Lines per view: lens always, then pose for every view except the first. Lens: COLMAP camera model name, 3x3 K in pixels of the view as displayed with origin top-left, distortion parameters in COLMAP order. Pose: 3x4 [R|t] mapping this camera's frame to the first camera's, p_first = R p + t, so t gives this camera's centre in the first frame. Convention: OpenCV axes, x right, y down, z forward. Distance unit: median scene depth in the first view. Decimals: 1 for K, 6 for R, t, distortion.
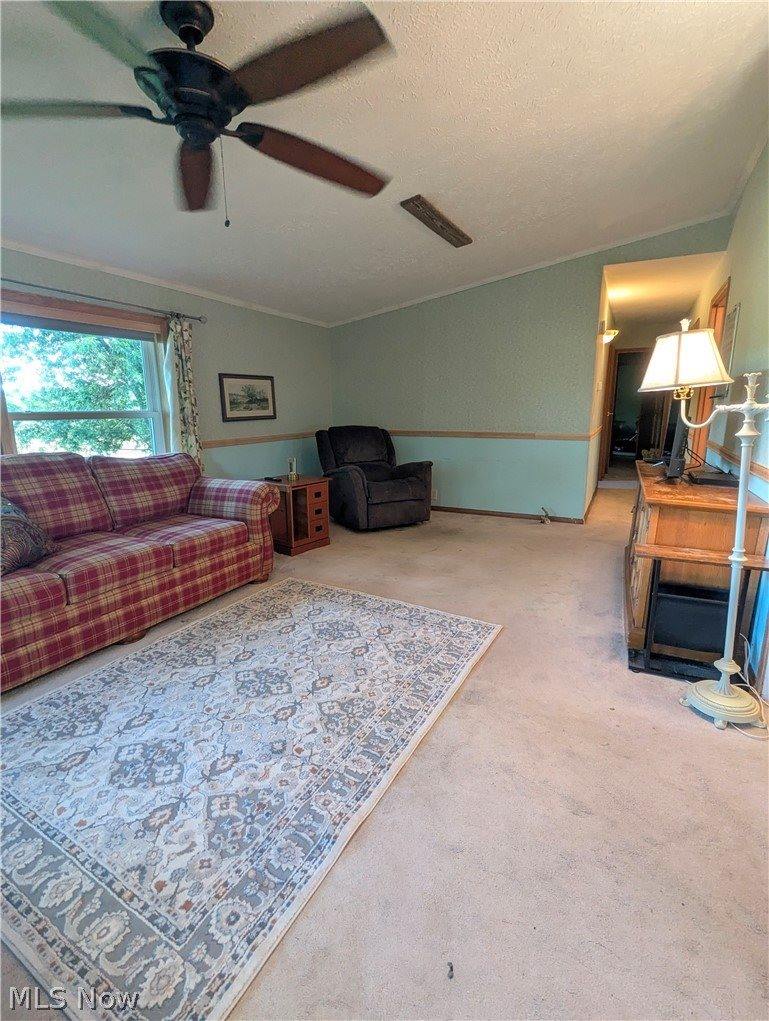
lens RADIAL K [[480.6, 0, 380.1], [0, 480.6, 508.6], [0, 0, 1]] dist [-0.000923, 0.000741]
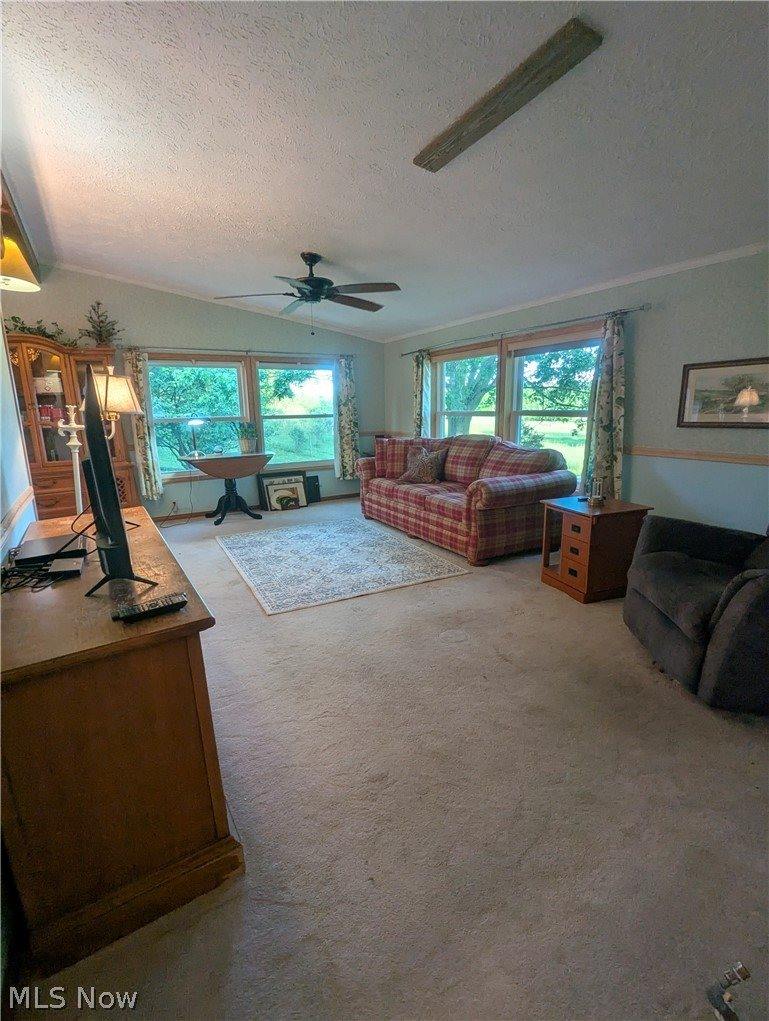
lens RADIAL K [[480.6, 0, 385.4], [0, 480.6, 506.7], [0, 0, 1]] dist [-0.000923, 0.000741]
pose [[-0.539417, 0.193767, -0.819441, 1.022975], [-0.151890, 0.934809, 0.321032, -0.410904], [0.828226, 0.297635, -0.474821, 1.760962]]
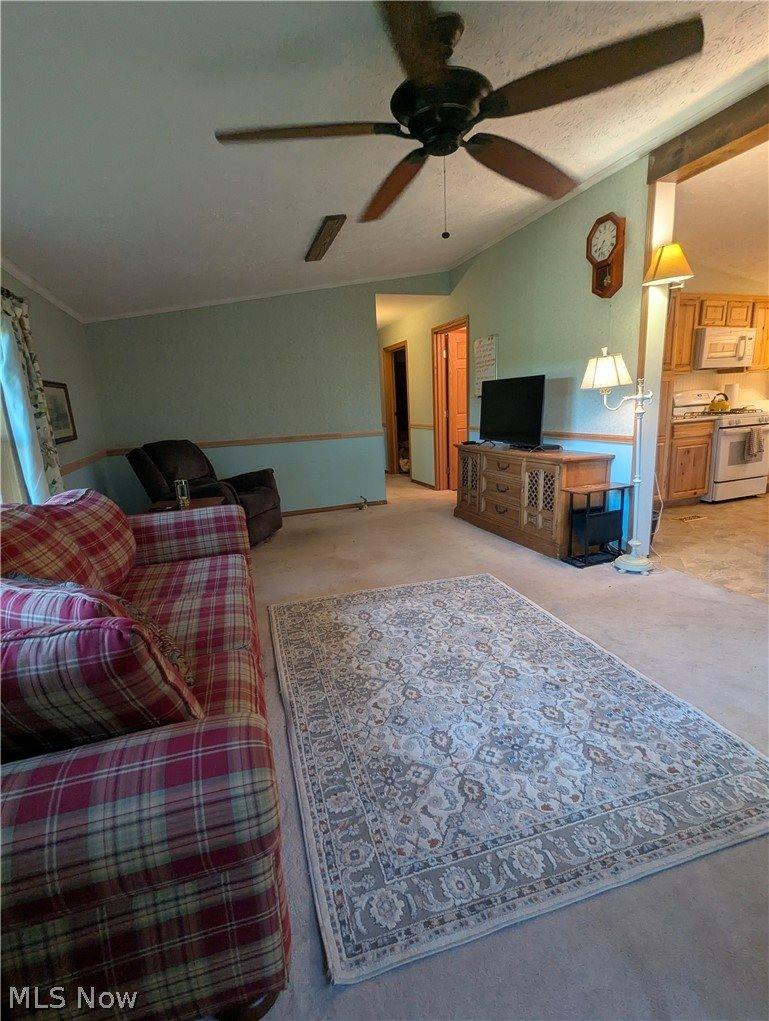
lens RADIAL K [[480.6, 0, 379.2], [0, 480.6, 510.8], [0, 0, 1]] dist [-0.000923, 0.000741]
pose [[0.698289, -0.184417, 0.691653, -0.854992], [0.193825, 0.978860, 0.065312, -0.065588], [-0.689075, 0.088453, 0.719271, 0.265740]]
